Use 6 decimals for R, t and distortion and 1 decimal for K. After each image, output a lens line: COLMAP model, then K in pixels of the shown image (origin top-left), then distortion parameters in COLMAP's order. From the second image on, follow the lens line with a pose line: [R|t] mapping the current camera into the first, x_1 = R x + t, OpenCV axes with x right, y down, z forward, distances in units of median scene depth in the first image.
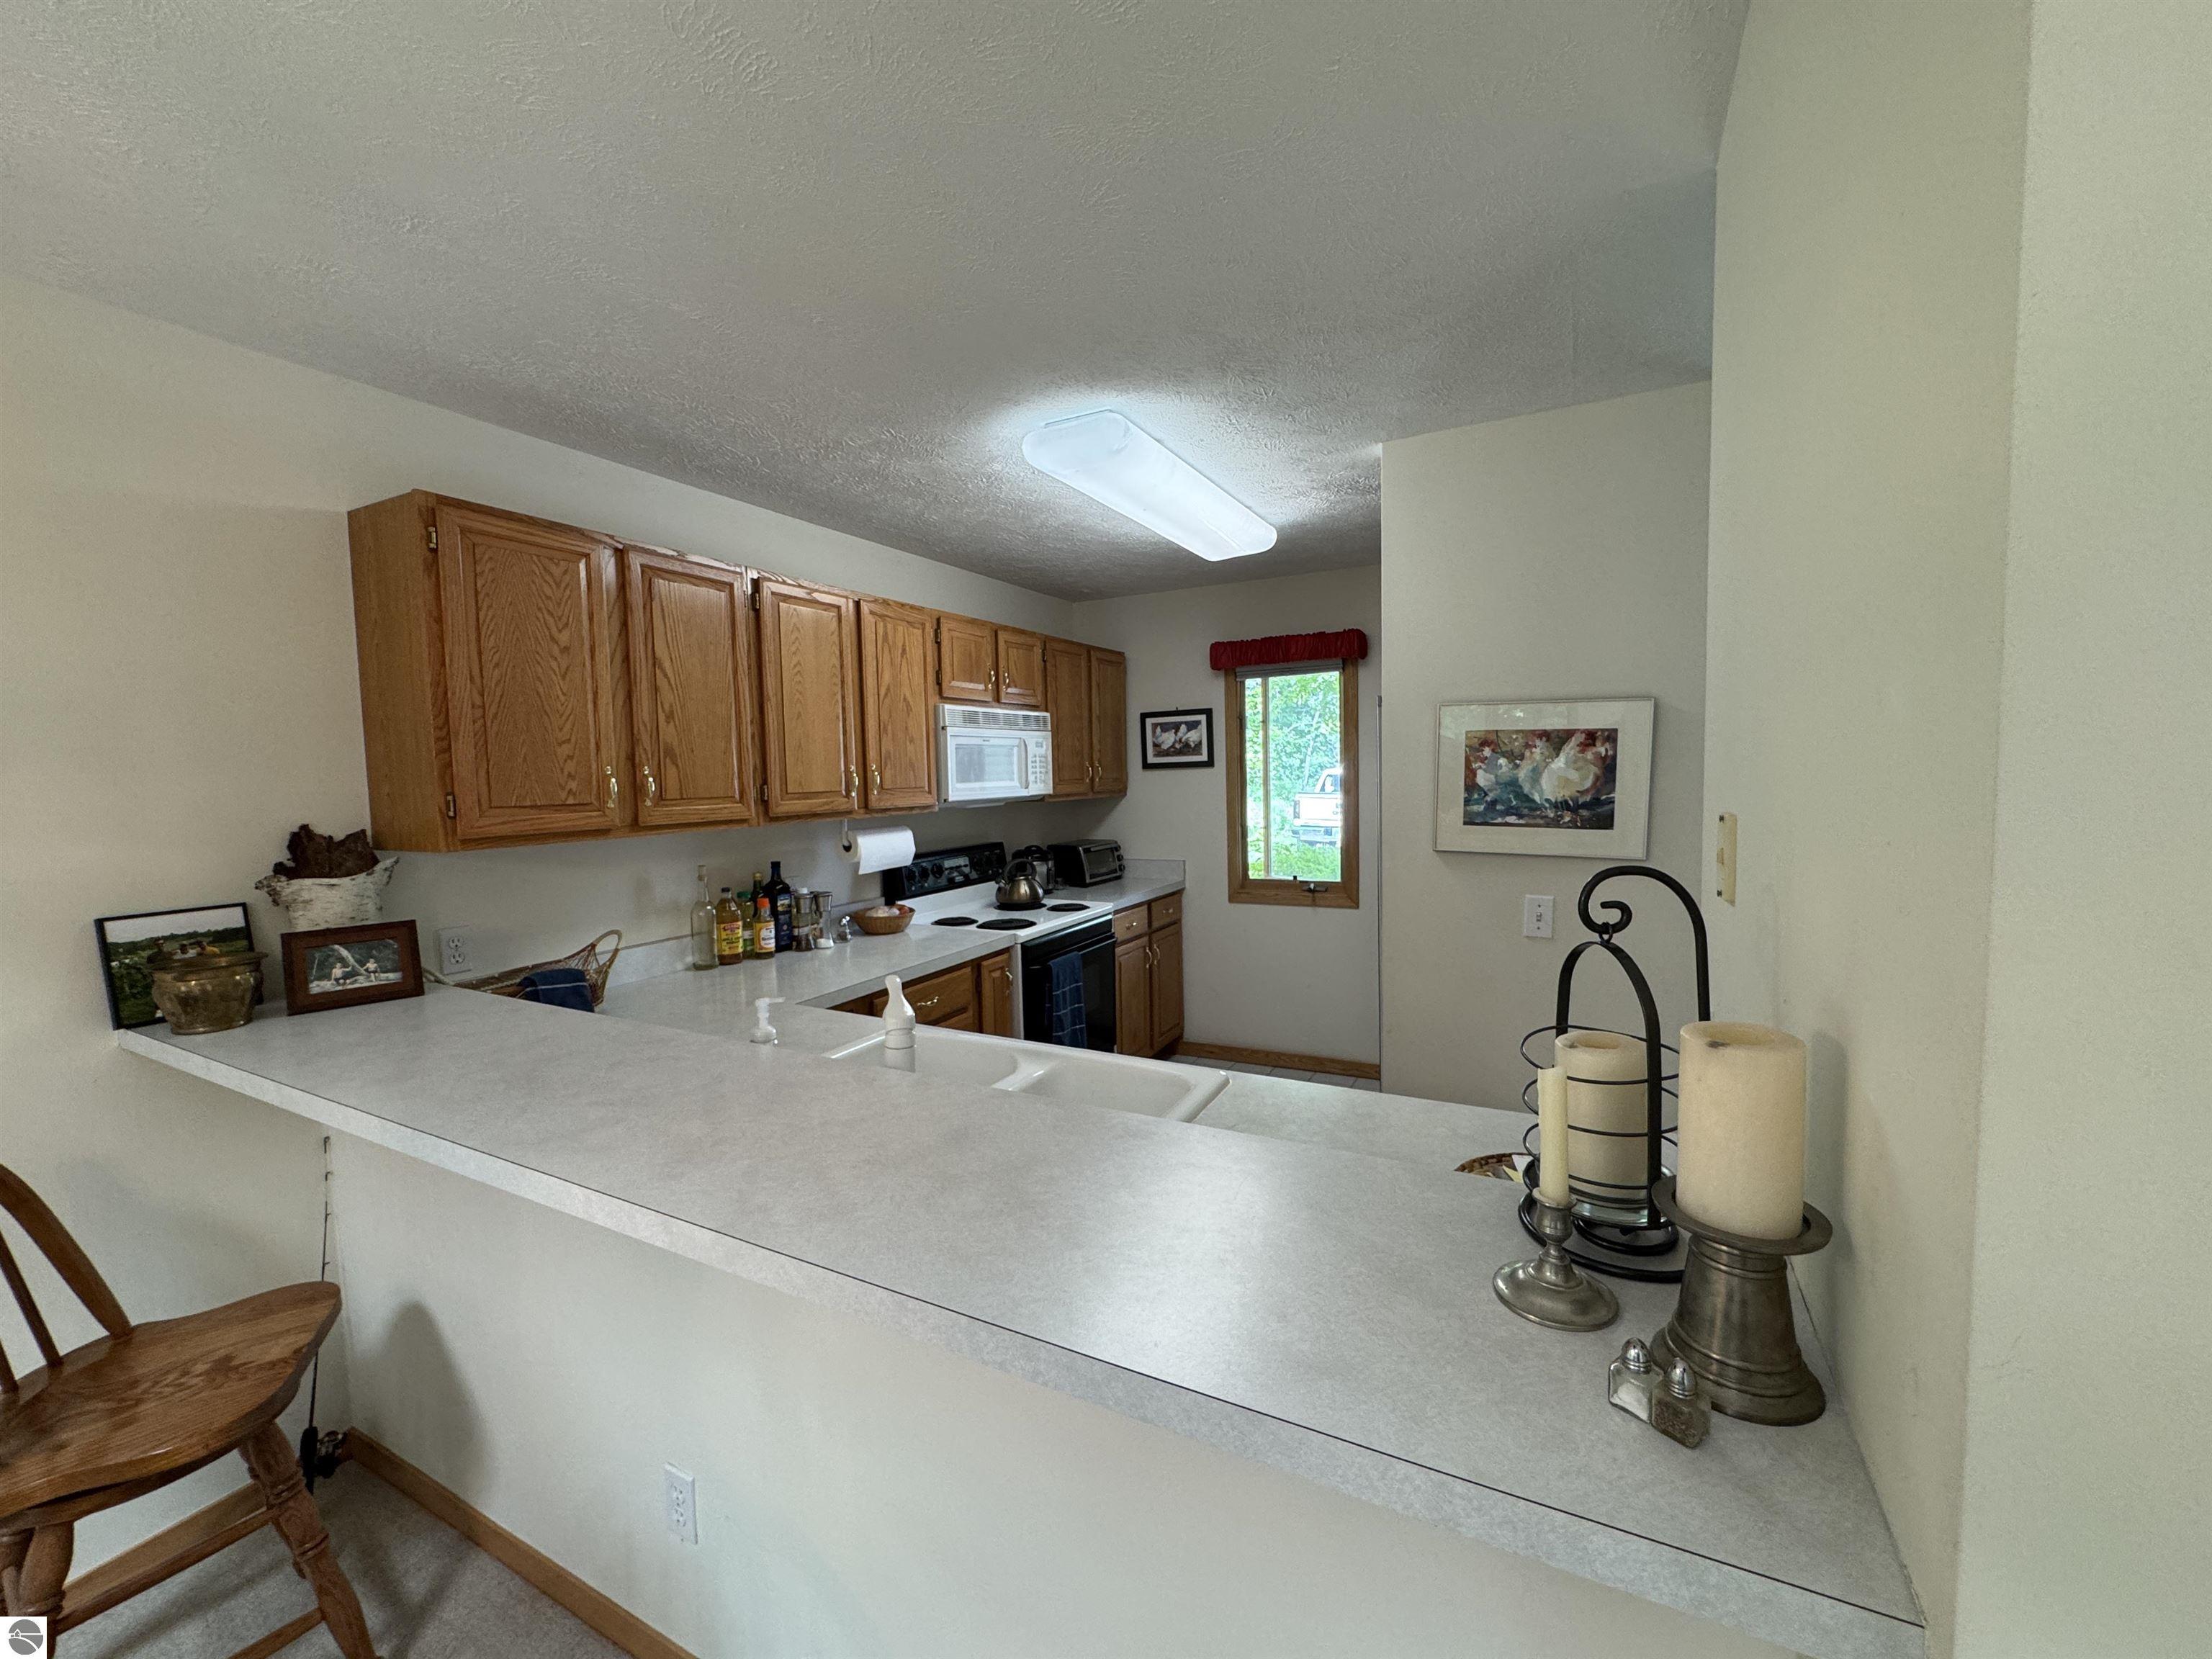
lens RADIAL K [[882.2, 0, 1104.8], [0, 882.2, 828.8], [0, 0, 1]] dist [-0.002707, 0.000481]
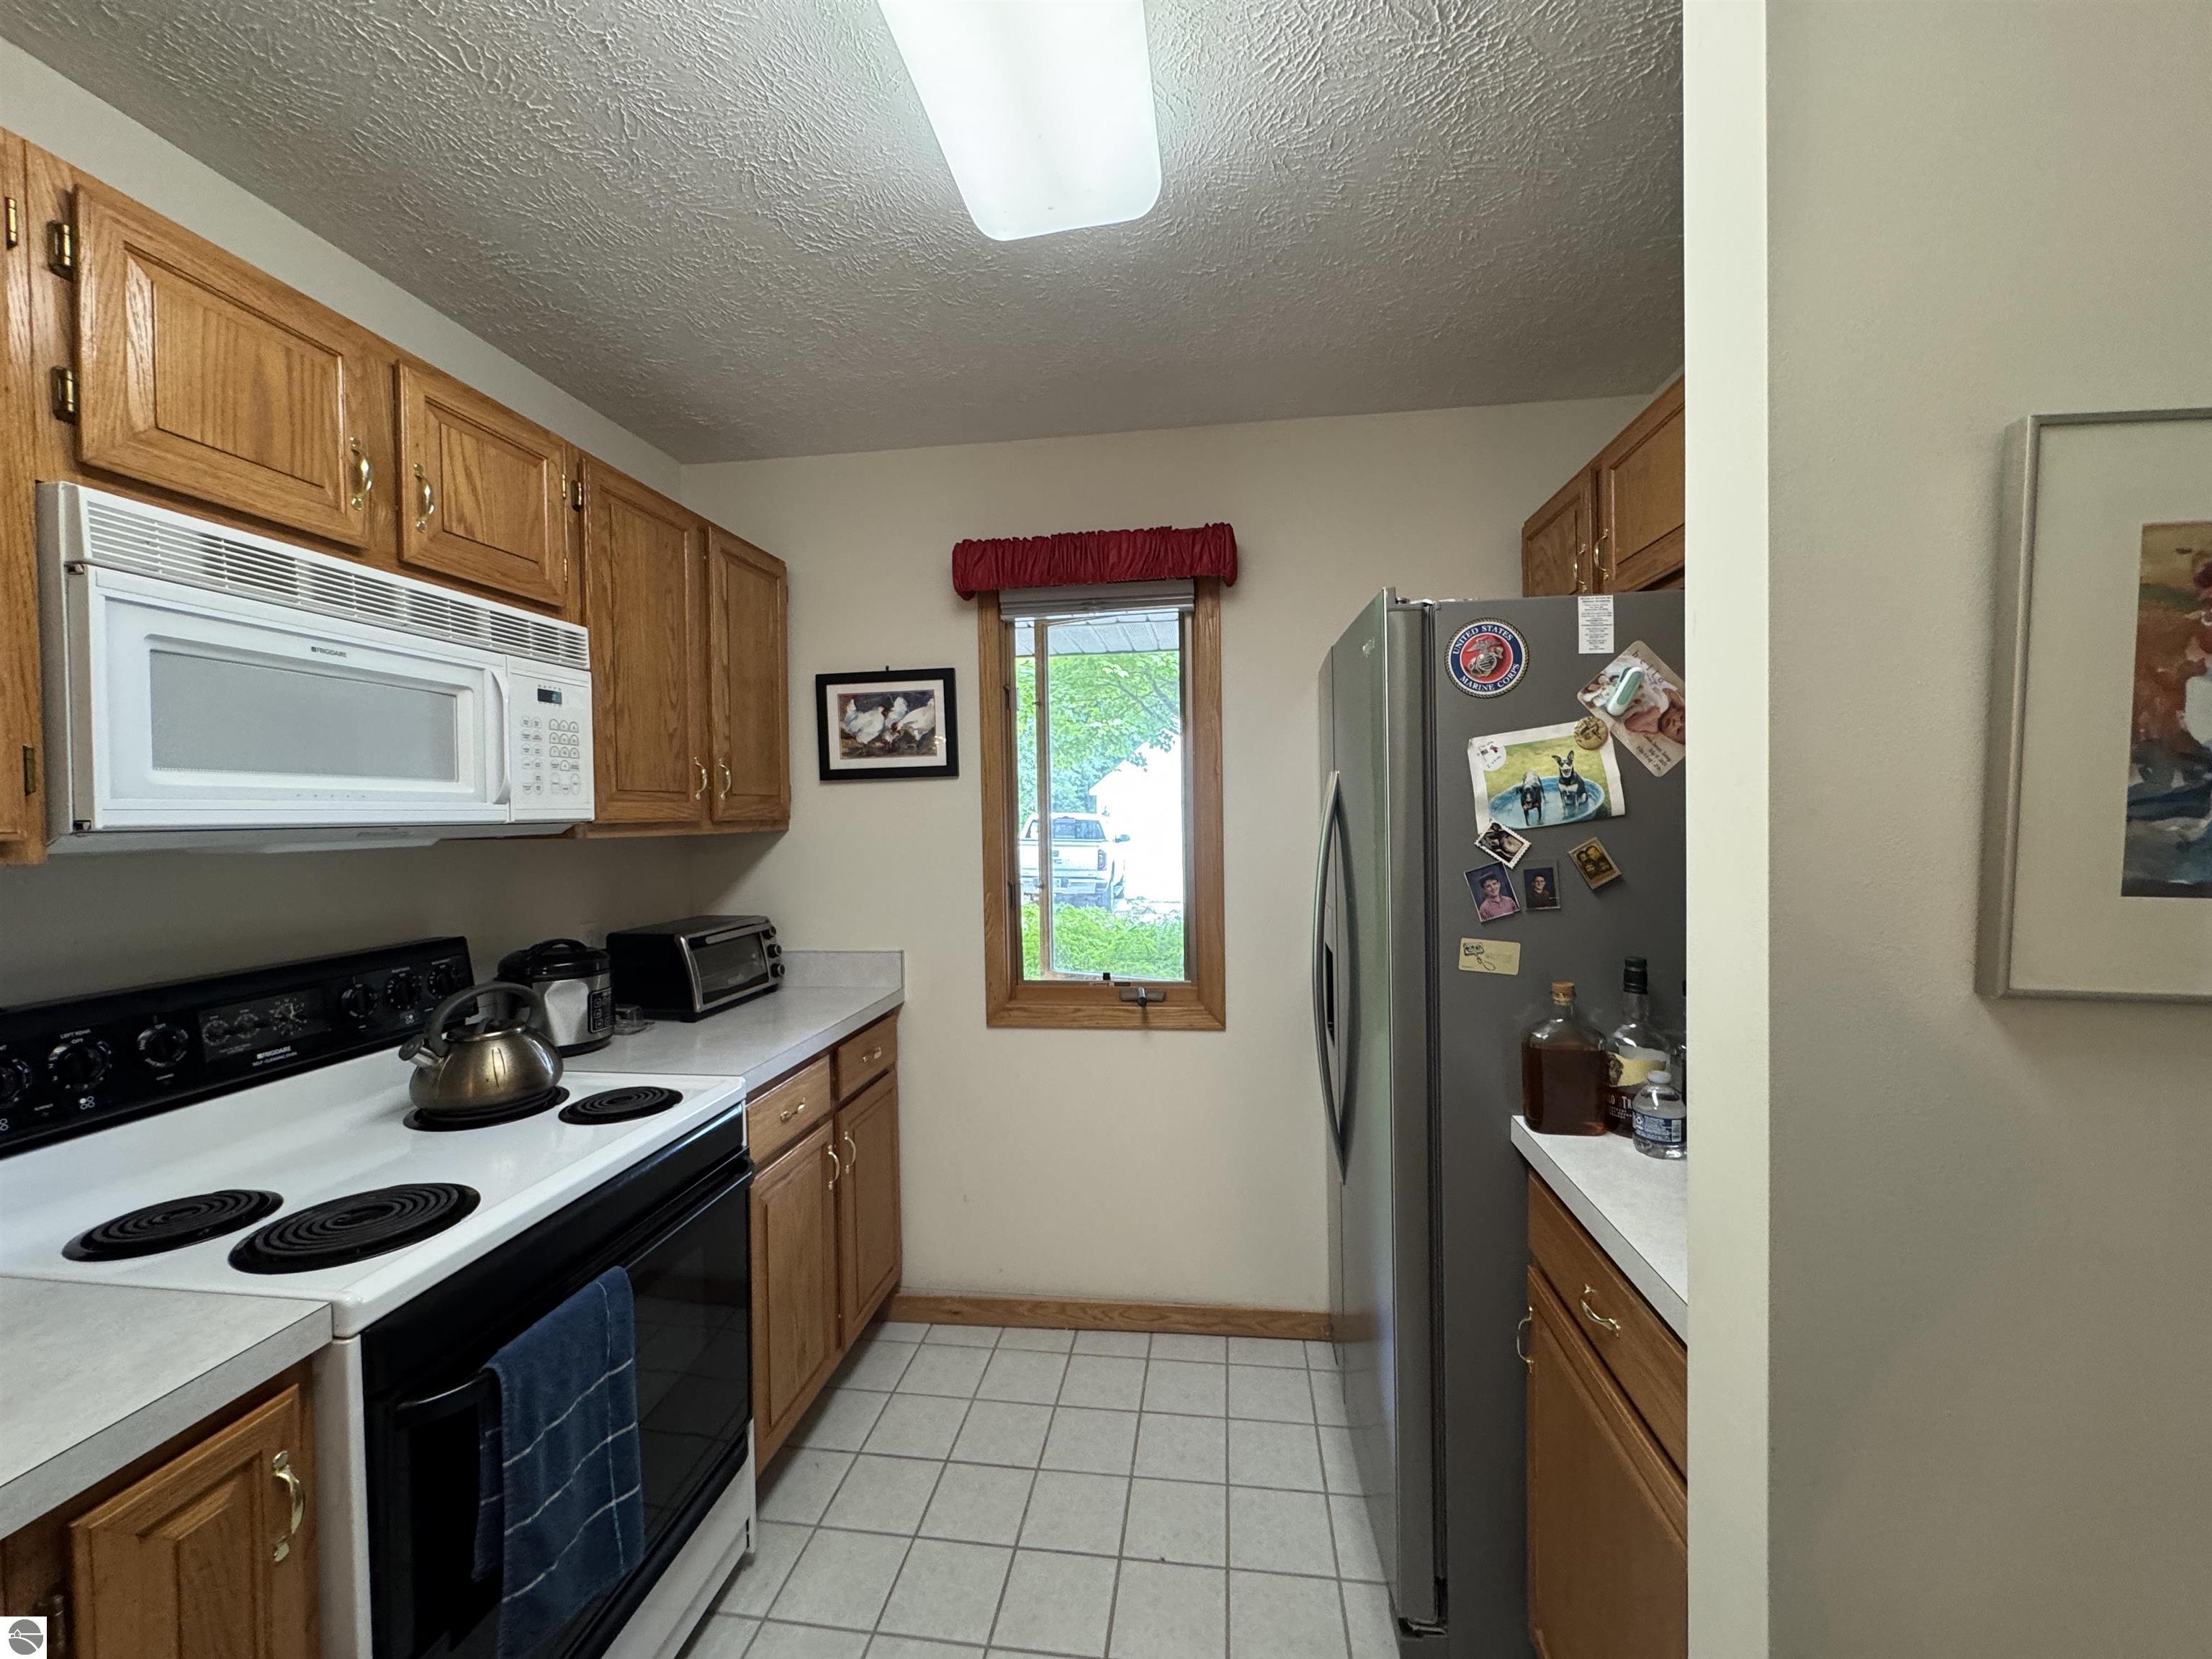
lens RADIAL K [[882.2, 0, 1103.6], [0, 882.2, 829.5], [0, 0, 1]] dist [-0.002707, 0.000481]
pose [[0.938883, 0.002694, 0.344227, 0.024991], [0.016404, 0.998483, -0.052559, -0.009350], [-0.343846, 0.054993, 0.937414, 0.545533]]
